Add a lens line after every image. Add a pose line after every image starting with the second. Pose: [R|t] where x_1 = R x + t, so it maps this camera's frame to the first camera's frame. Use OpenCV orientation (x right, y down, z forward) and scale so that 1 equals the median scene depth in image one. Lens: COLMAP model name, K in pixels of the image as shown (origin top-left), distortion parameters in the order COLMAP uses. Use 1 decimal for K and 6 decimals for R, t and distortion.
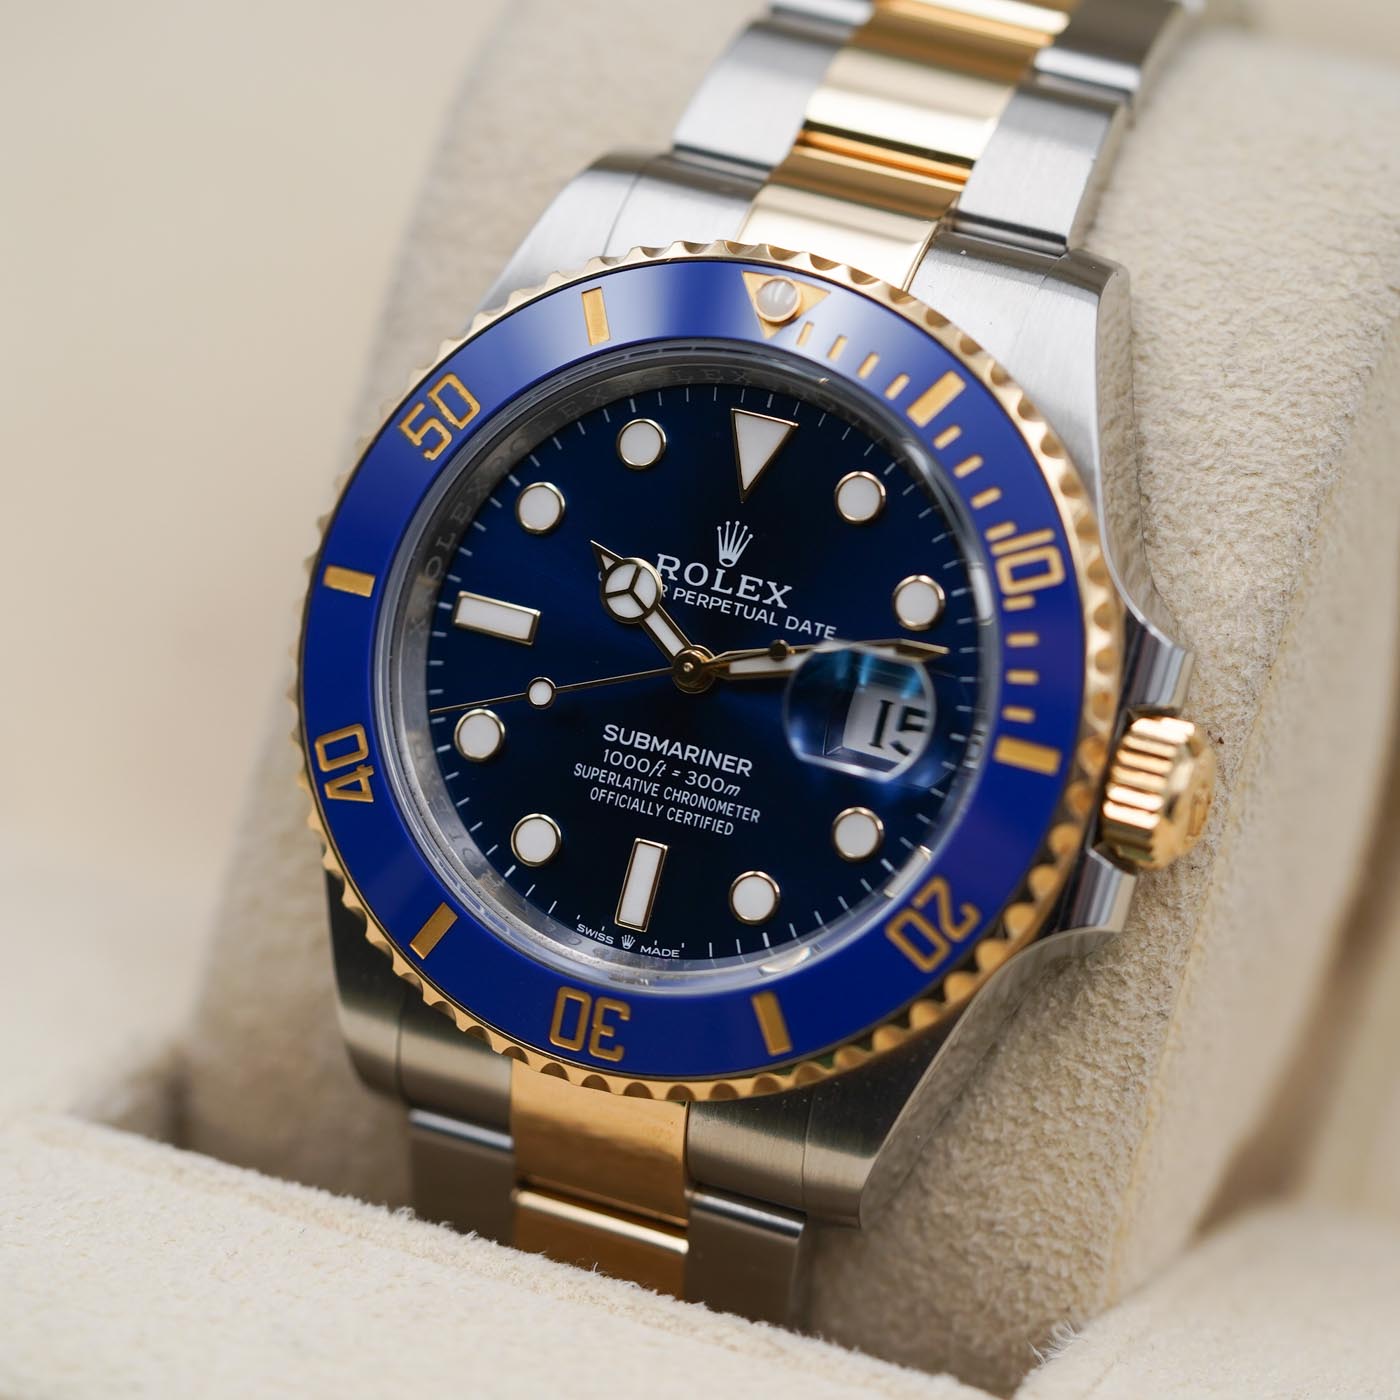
lens RADIAL K [[7960.3, 0, 696.0], [0, 7960.3, 705.5], [0, 0, 1]] dist [0.767194, 0.000000]
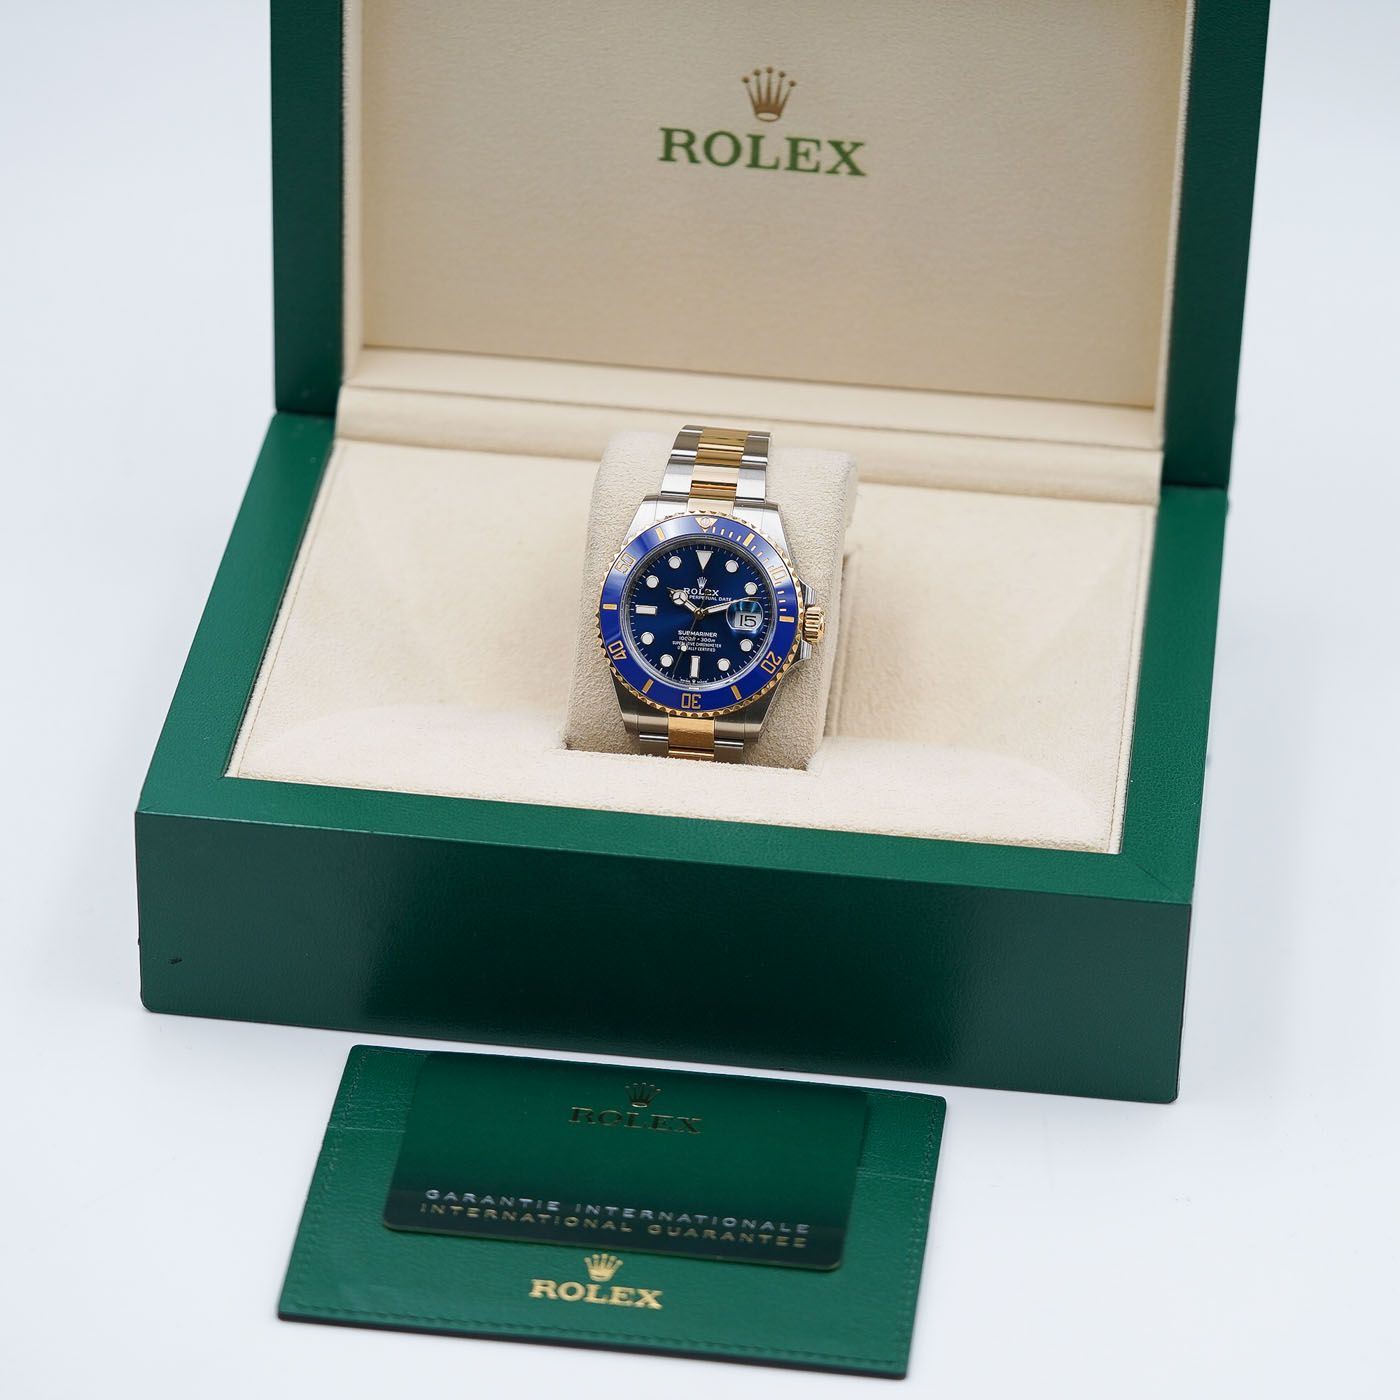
lens RADIAL K [[7960.3, 0, 700.0], [0, 7960.3, 698.9], [0, 0, 1]] dist [0.767194, 0.000000]
pose [[0.958412, -0.151842, 0.241639, -1.004162], [0.164825, 0.985725, -0.034331, 0.180902], [-0.232977, 0.072732, 0.969759, -3.004251]]
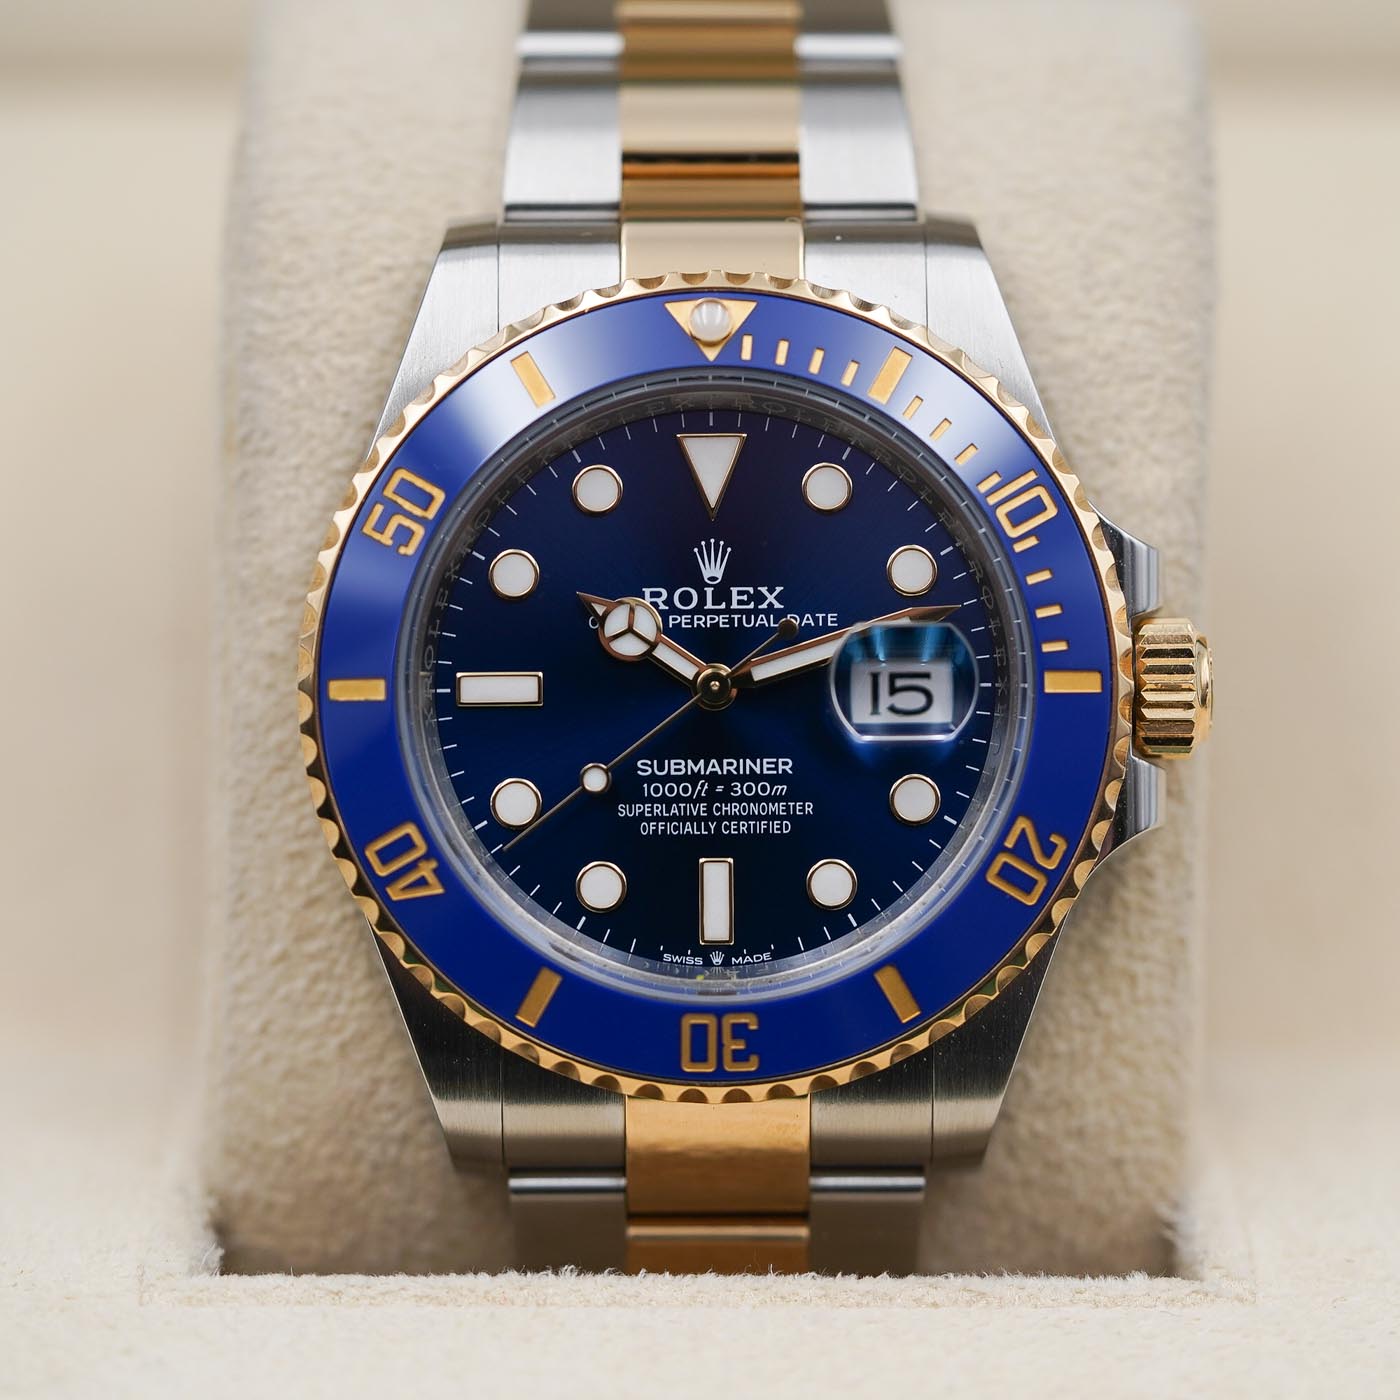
lens RADIAL K [[7960.3, 0, 703.1], [0, 7960.3, 703.8], [0, 0, 1]] dist [0.767194, 0.000000]
pose [[0.912432, -0.248414, 0.325206, -0.337997], [0.247564, 0.967839, 0.044708, -0.048938], [-0.325853, 0.039716, 0.944586, 0.021623]]
